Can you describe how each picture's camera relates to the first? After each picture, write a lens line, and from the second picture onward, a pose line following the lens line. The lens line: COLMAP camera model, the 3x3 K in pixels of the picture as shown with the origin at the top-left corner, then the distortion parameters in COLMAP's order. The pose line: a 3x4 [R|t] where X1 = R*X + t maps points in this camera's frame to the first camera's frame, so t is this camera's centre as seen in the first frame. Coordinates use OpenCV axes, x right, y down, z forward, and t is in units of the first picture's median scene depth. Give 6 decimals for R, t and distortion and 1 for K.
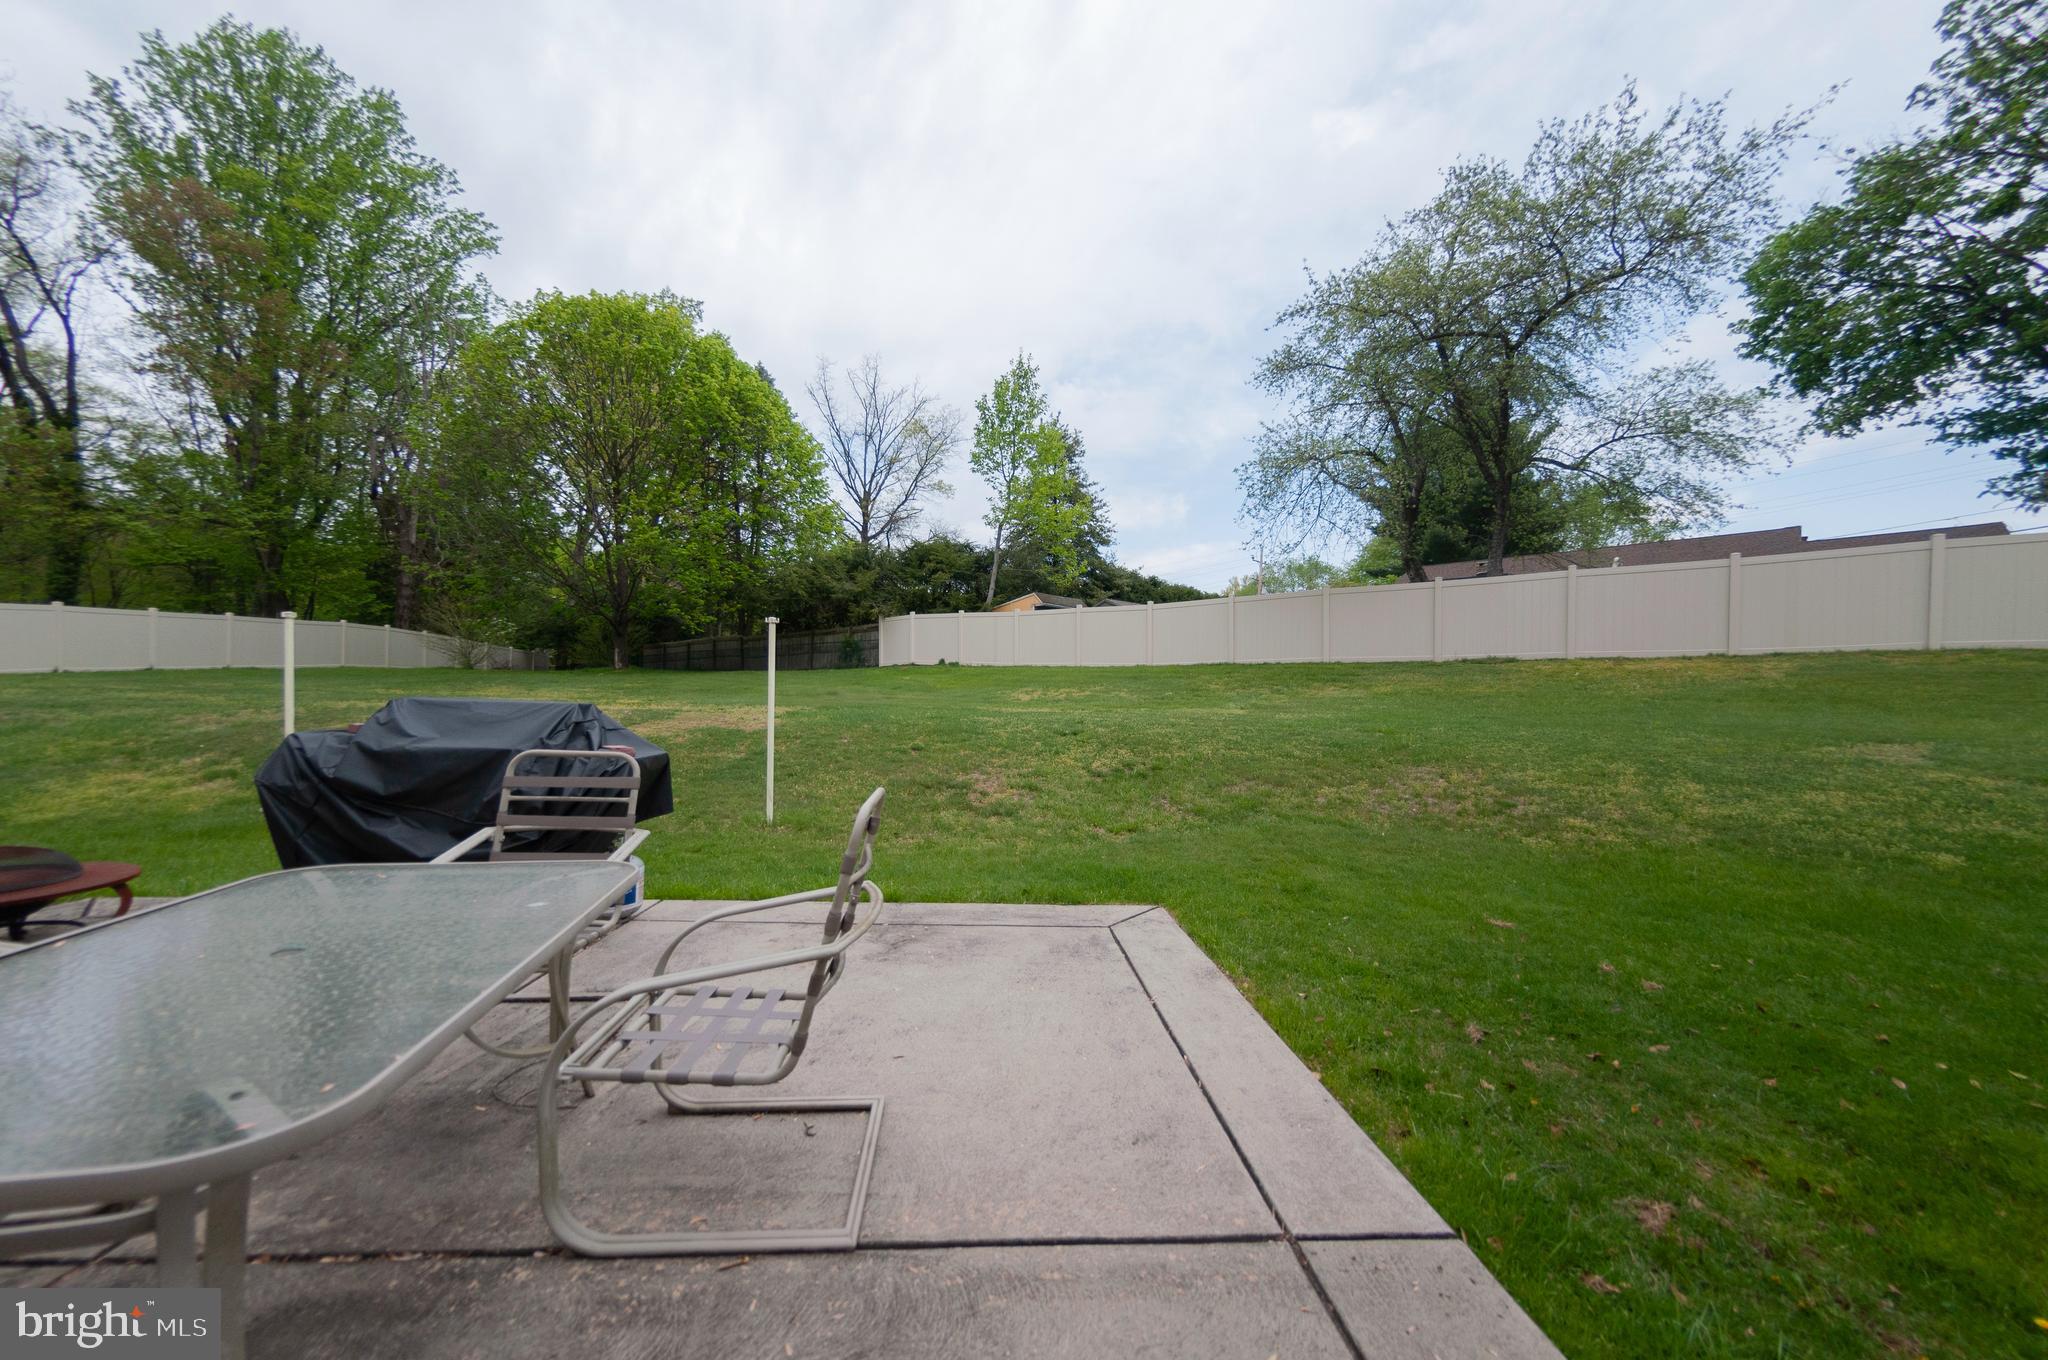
lens RADIAL K [[751.6, 0, 1020.5], [0, 751.6, 707.3], [0, 0, 1]] dist [0.001266, 0.000127]
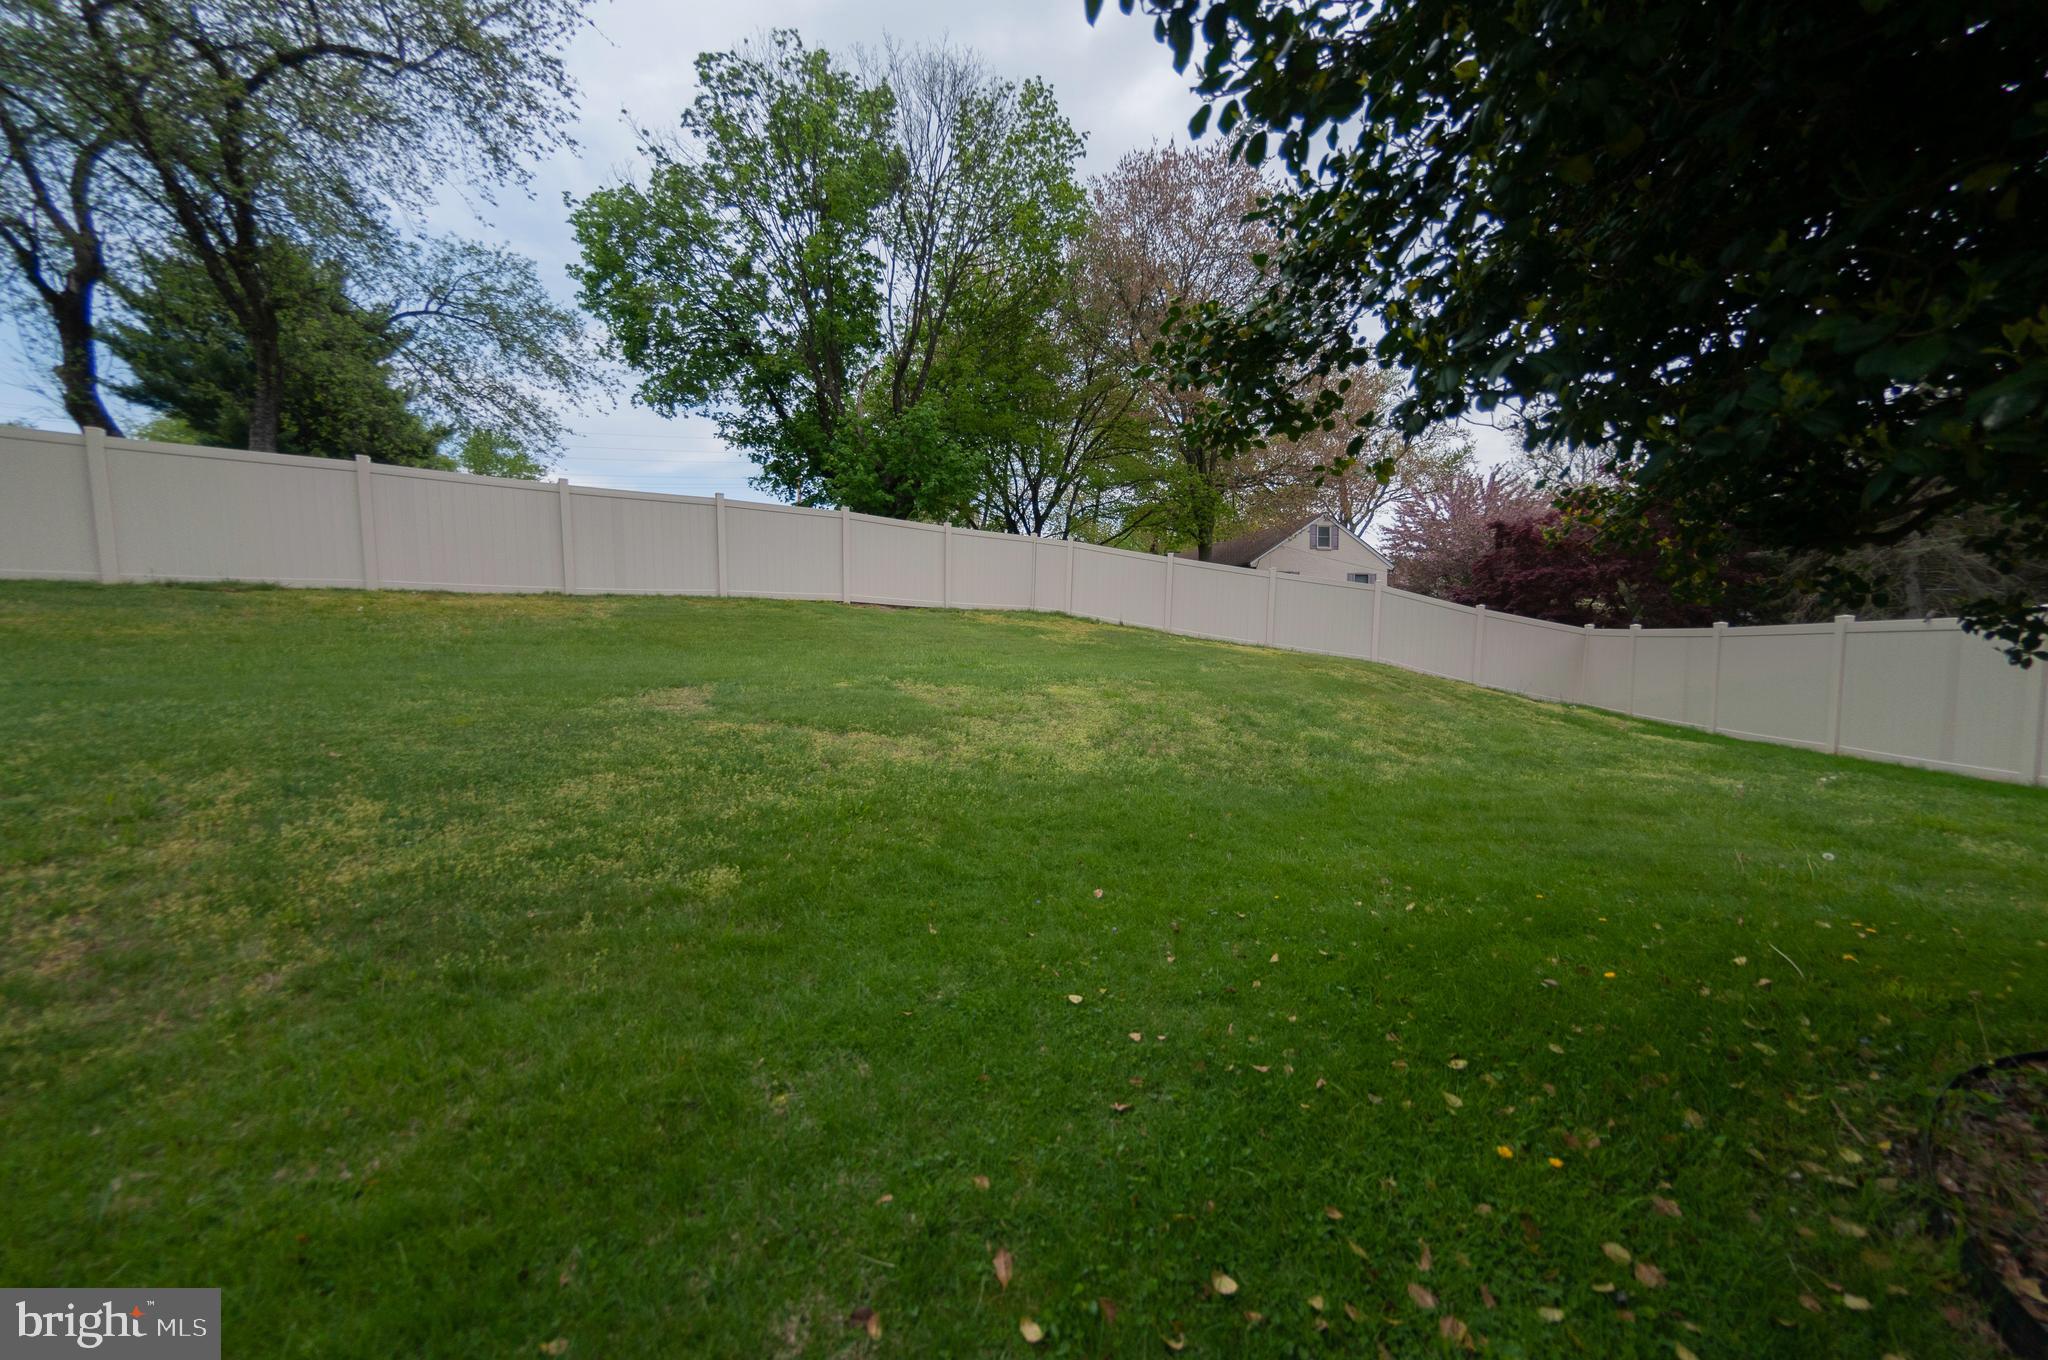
lens RADIAL K [[848.0, 0, 1022.3], [0, 848.0, 691.9], [0, 0, 1]] dist [0.002171, 0.000181]
pose [[0.351844, -0.069008, 0.933512, 0.167372], [0.036834, 0.997527, 0.059858, 0.004373], [-0.935334, 0.013324, 0.353515, 0.128540]]
